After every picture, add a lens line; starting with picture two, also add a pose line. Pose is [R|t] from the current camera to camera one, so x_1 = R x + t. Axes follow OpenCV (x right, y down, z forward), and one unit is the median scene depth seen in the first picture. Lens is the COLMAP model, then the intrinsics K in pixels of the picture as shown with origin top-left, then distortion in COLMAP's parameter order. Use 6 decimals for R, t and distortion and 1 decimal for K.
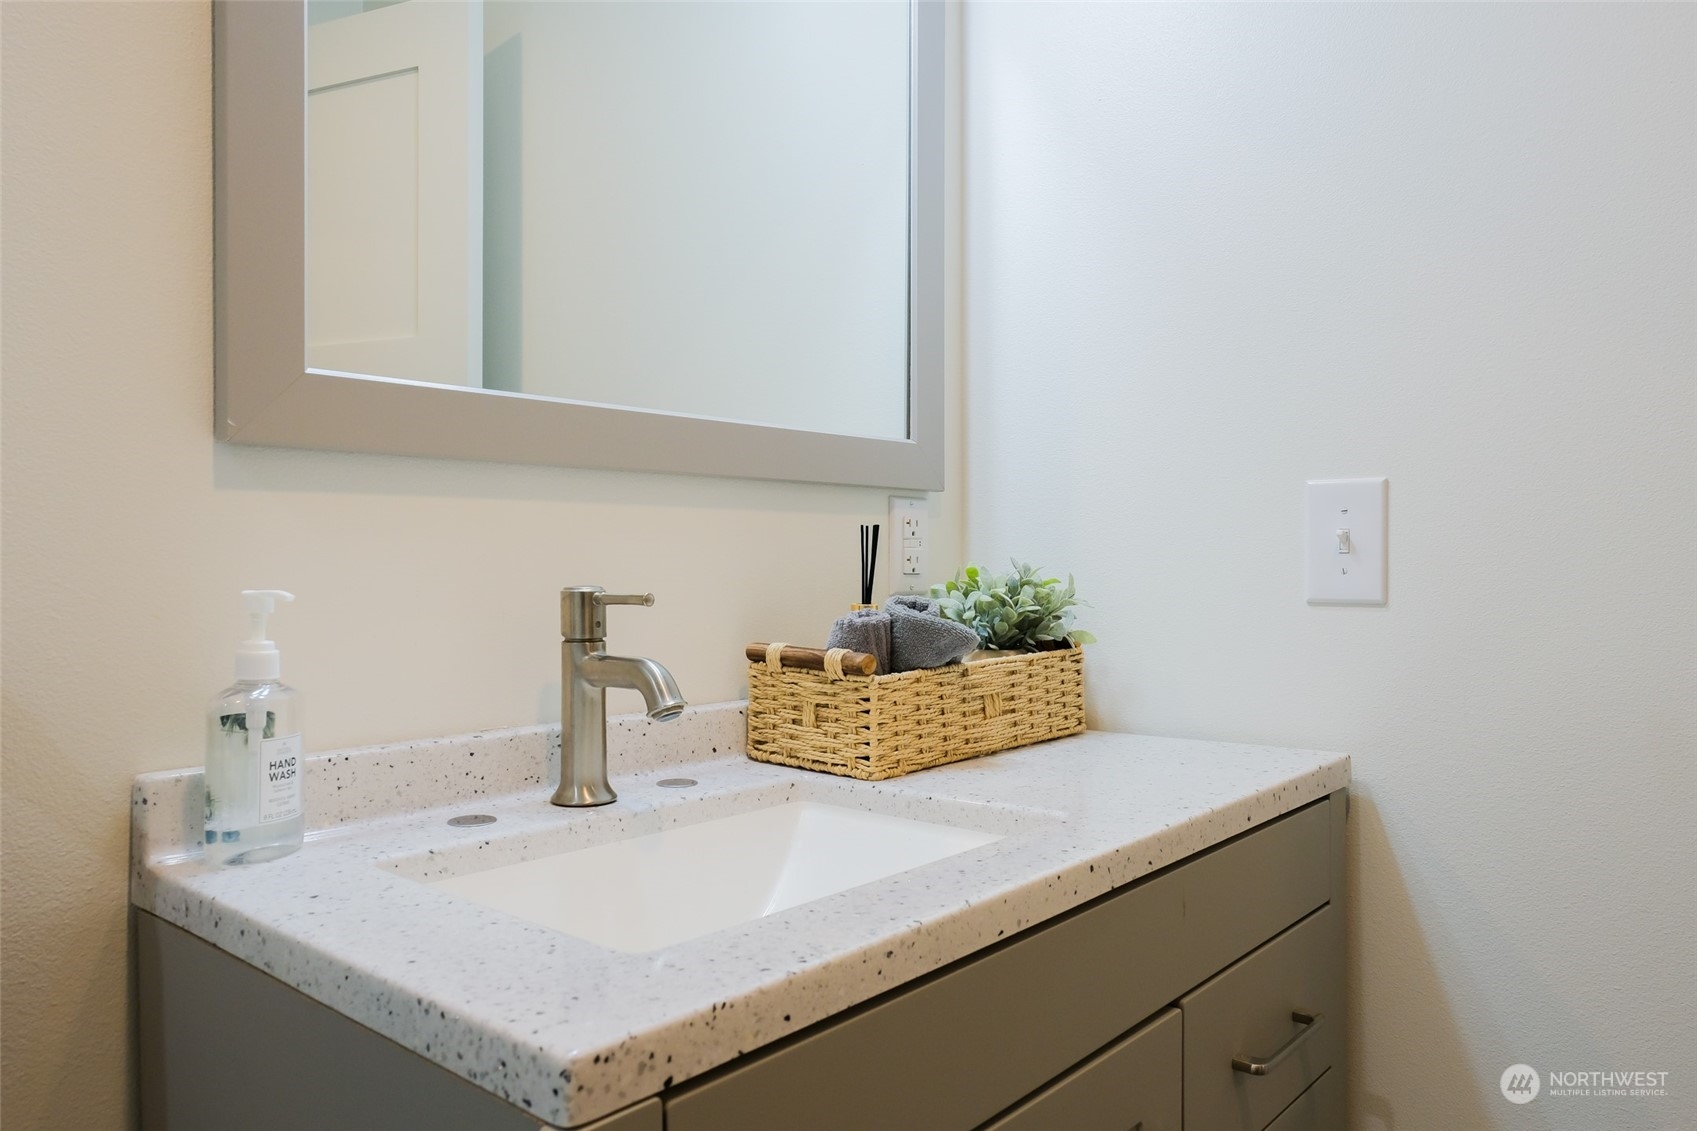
lens RADIAL K [[1178.7, 0, 855.1], [0, 1178.7, 575.8], [0, 0, 1]] dist [-0.010818, -0.002857]
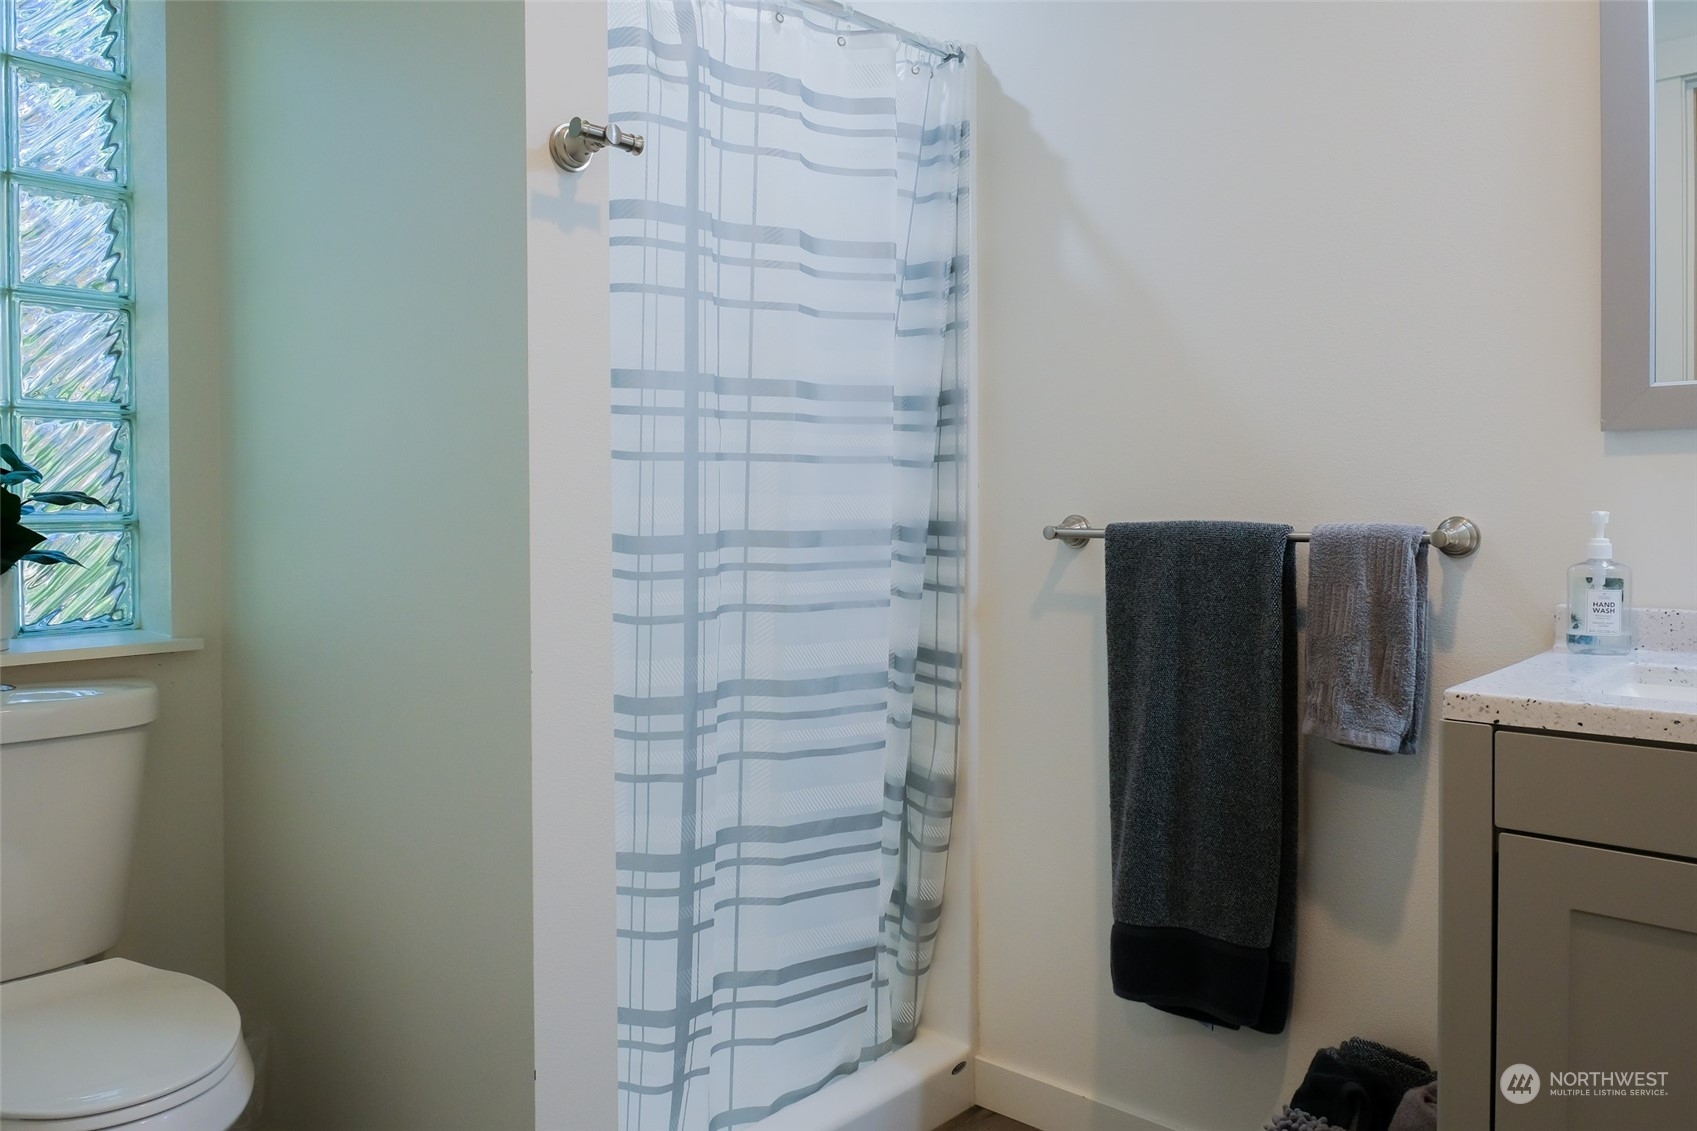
lens RADIAL K [[1178.7, 0, 855.1], [0, 1178.7, 575.8], [0, 0, 1]] dist [-0.010818, -0.002857]
pose [[-0.060339, 0.056919, -0.996554, 1.973915], [-0.012215, 0.998256, 0.057756, 0.031985], [0.998103, 0.015658, -0.059538, -0.092558]]
